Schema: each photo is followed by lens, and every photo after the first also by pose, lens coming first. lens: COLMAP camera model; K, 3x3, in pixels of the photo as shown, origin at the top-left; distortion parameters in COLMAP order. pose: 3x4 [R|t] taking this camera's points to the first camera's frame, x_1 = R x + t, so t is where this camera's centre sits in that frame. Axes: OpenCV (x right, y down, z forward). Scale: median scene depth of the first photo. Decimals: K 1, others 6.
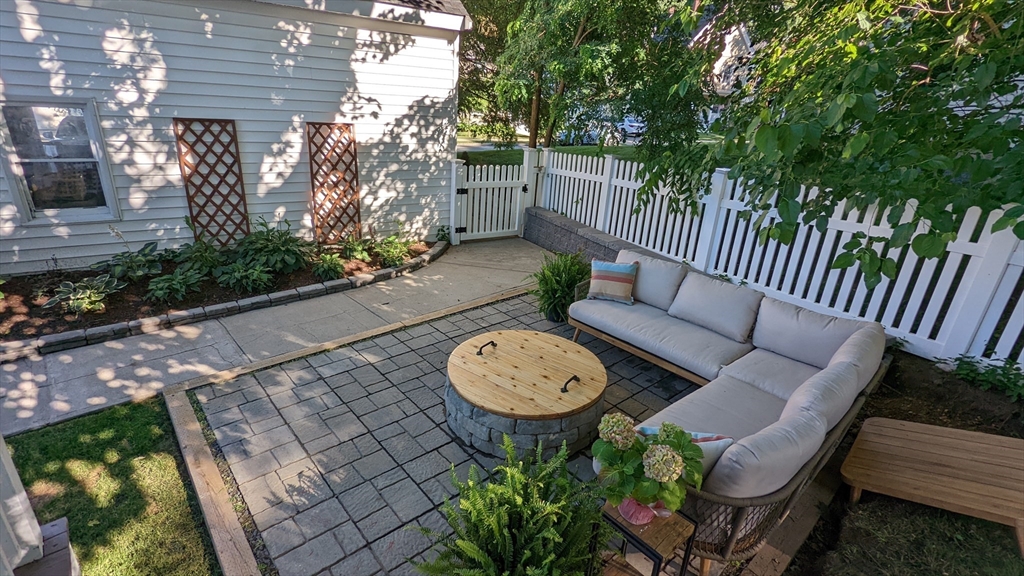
lens RADIAL K [[482.5, 0, 487.9], [0, 482.5, 295.9], [0, 0, 1]] dist [0.003939, -0.001642]
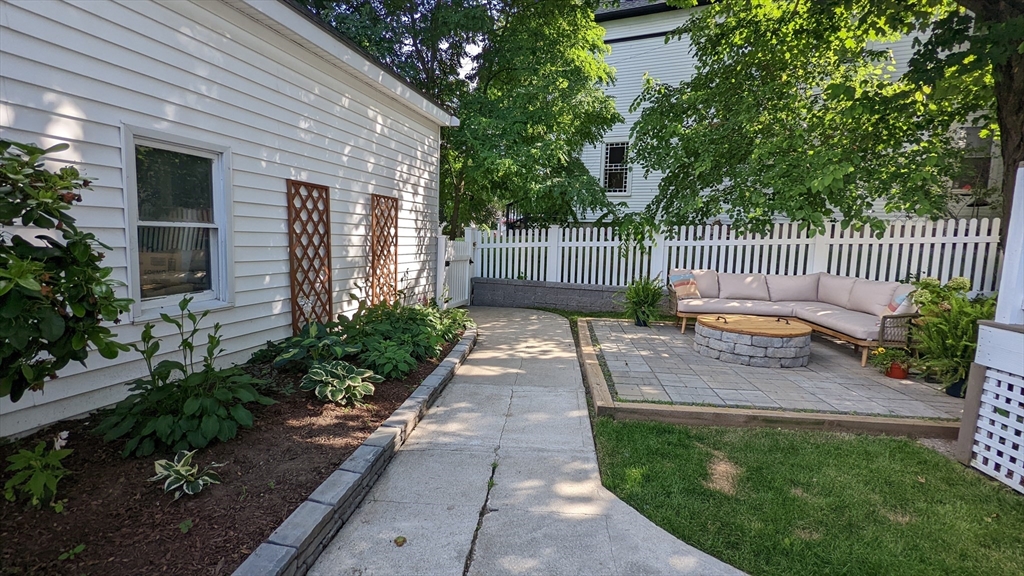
lens RADIAL K [[482.5, 0, 505.8], [0, 482.5, 286.2], [0, 0, 1]] dist [0.003939, -0.001642]
pose [[0.718550, -0.103271, 0.687765, -0.854607], [0.273142, 0.951358, -0.142518, 0.025118], [-0.639593, 0.290264, 0.711806, 0.195703]]
